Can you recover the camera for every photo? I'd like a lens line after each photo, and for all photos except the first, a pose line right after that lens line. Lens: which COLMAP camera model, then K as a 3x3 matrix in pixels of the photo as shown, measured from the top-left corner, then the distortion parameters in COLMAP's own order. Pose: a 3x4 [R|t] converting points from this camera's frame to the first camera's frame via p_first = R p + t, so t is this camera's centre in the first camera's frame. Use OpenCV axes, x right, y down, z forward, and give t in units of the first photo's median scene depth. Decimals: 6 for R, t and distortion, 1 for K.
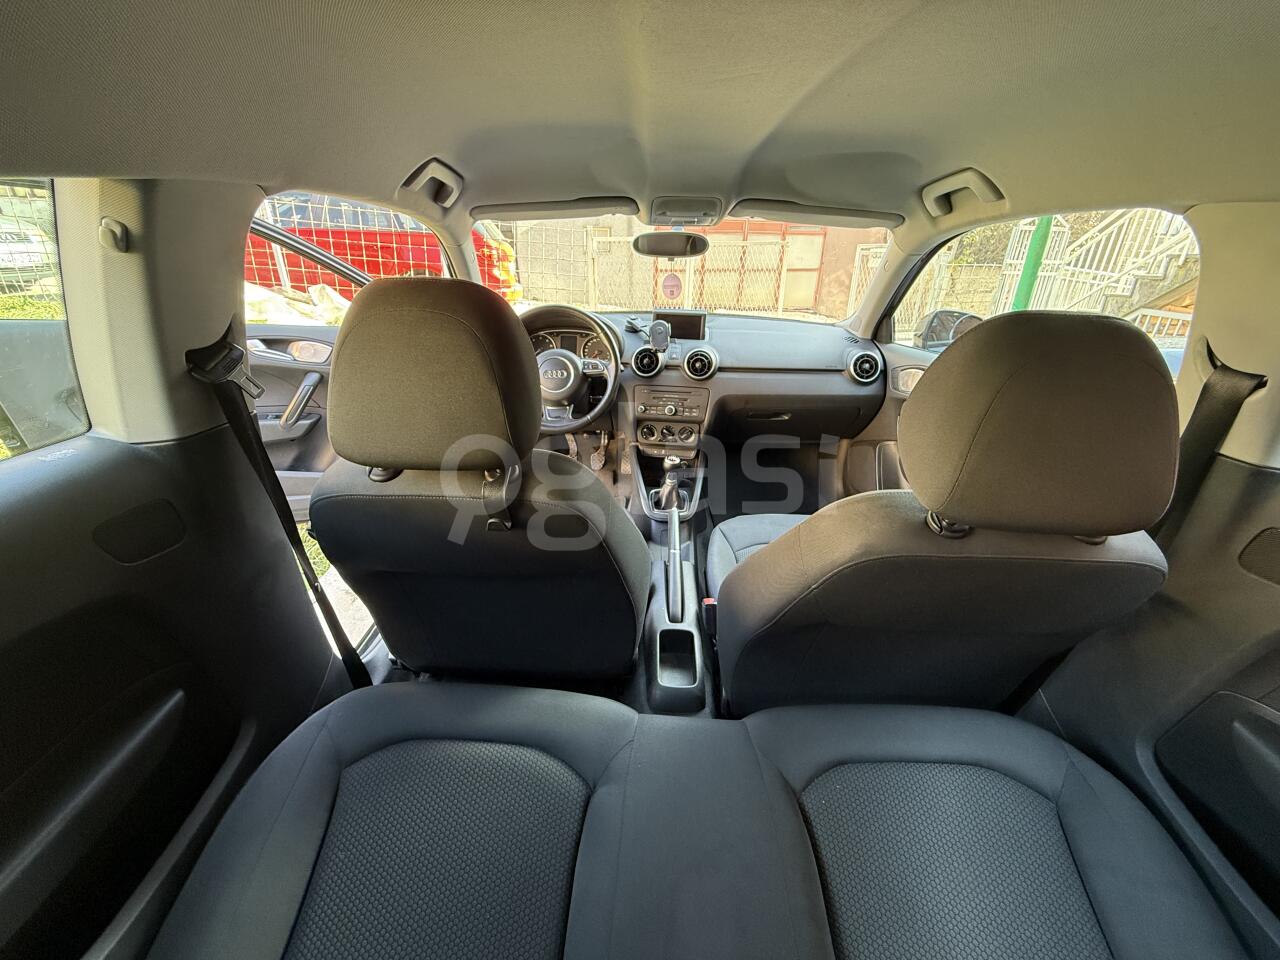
lens RADIAL K [[508.0, 0, 630.6], [0, 508.0, 487.5], [0, 0, 1]] dist [-0.019729, 0.006862]
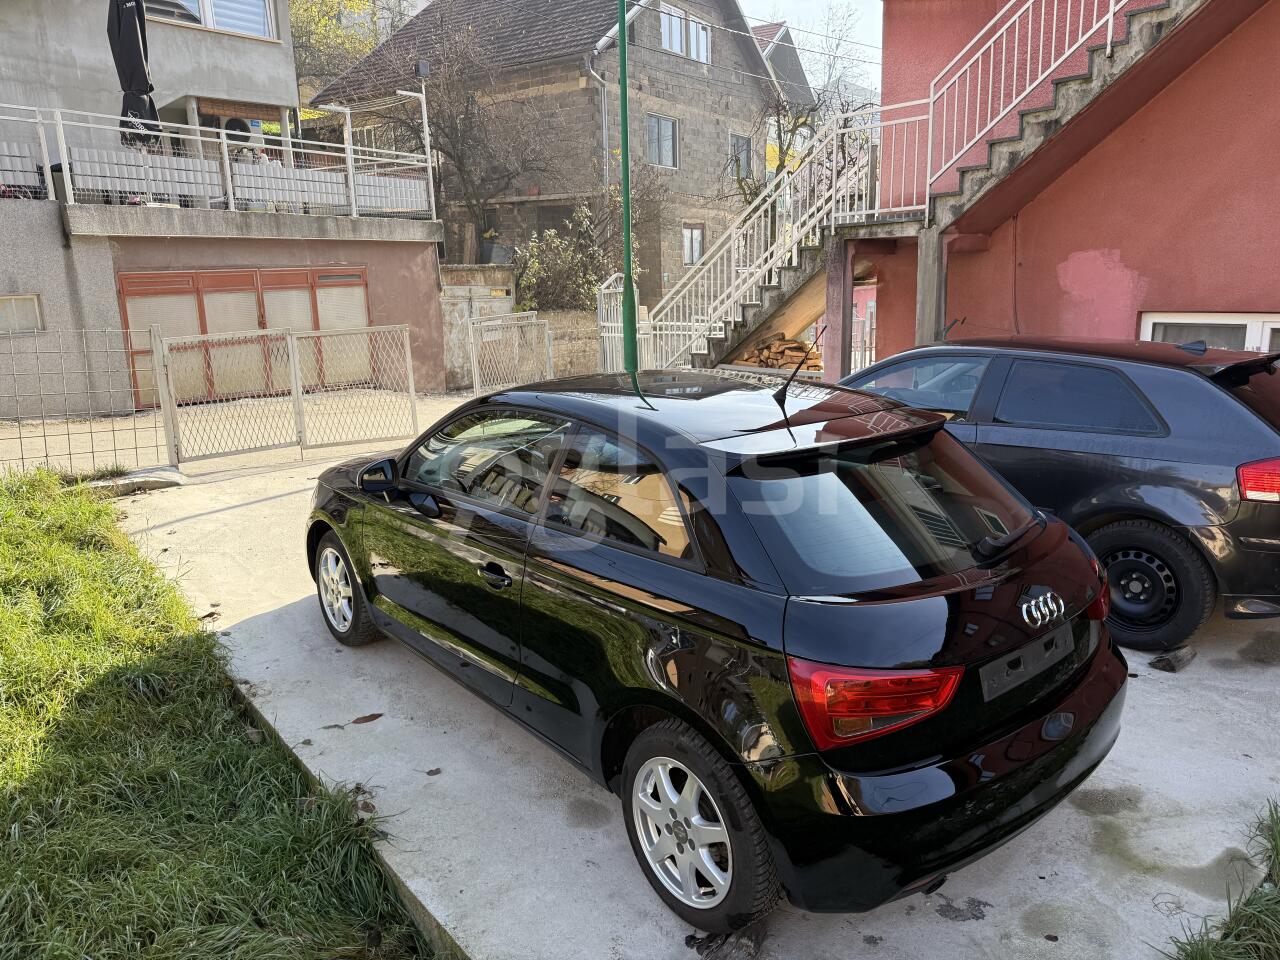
lens RADIAL K [[899.3, 0, 643.8], [0, 899.3, 481.9], [0, 0, 1]] dist [0.020471, -0.024674]
pose [[0.748331, -0.175231, 0.639761, -0.512067], [0.303174, 0.948197, -0.094912, 0.045995], [-0.589988, 0.264985, 0.762691, -0.427433]]
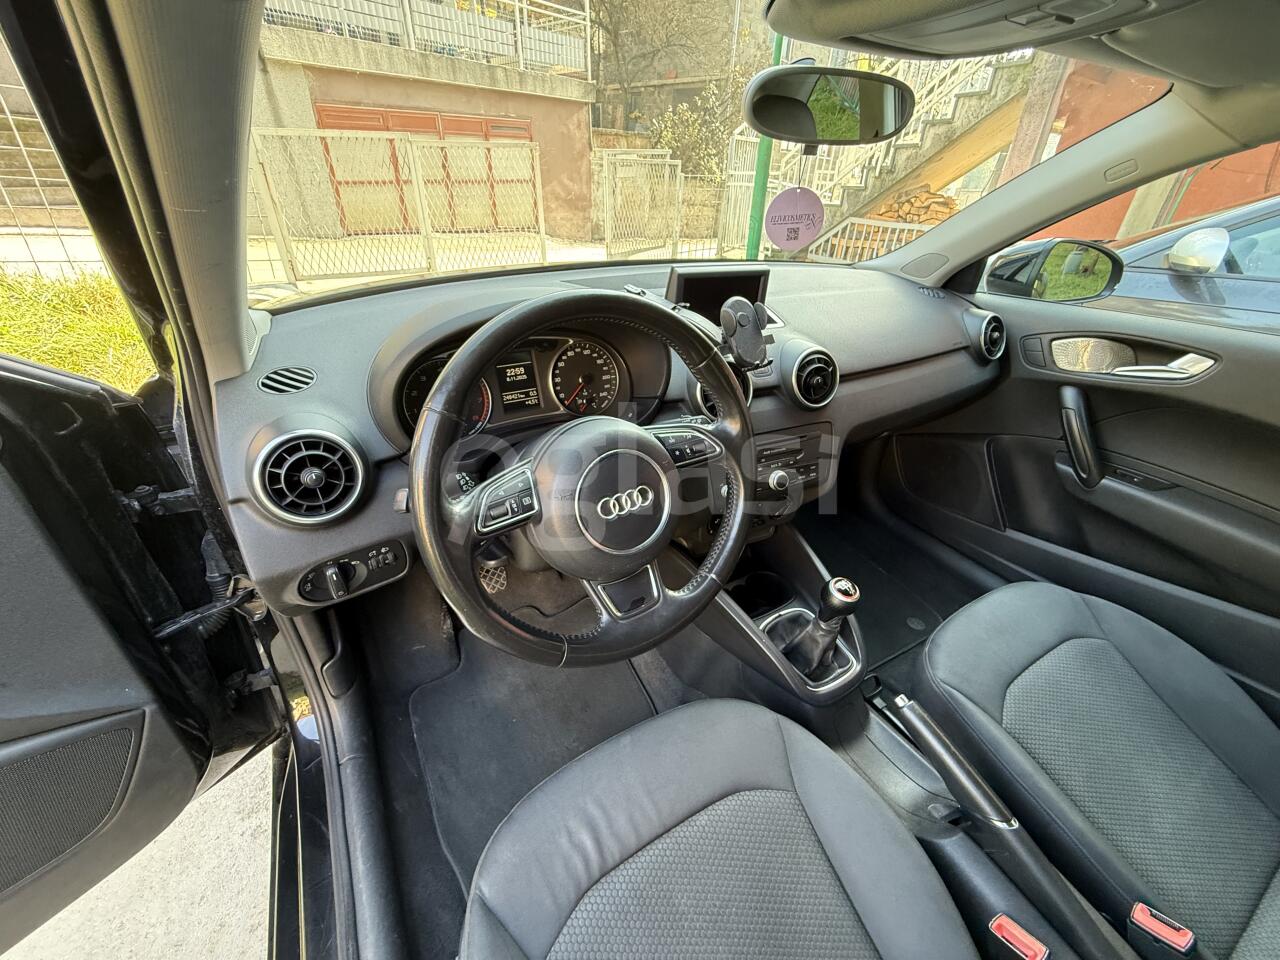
lens RADIAL K [[508.0, 0, 630.6], [0, 508.0, 487.5], [0, 0, 1]] dist [-0.019729, 0.006862]
pose [[0.850365, -0.270913, 0.451095, -0.090070], [0.206703, 0.960348, 0.187096, -0.091600], [-0.483895, -0.065857, 0.872645, 0.220541]]
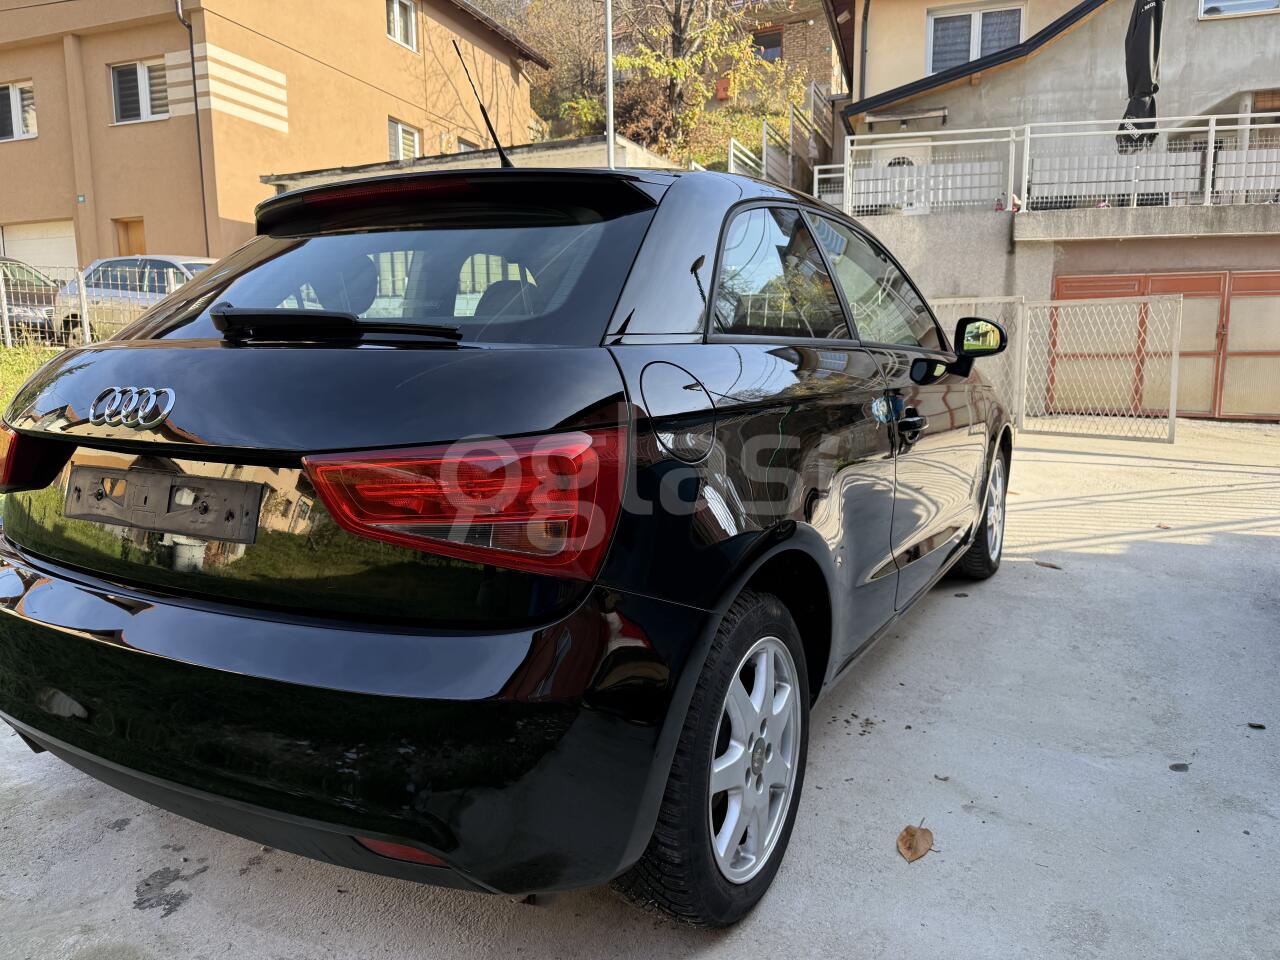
lens RADIAL K [[899.3, 0, 643.8], [0, 899.3, 481.9], [0, 0, 1]] dist [0.020471, -0.024674]
pose [[0.878909, 0.058864, -0.473344, 0.337734], [-0.192757, 0.951549, -0.239581, 0.210906], [0.436307, 0.301810, 0.847671, -0.308229]]
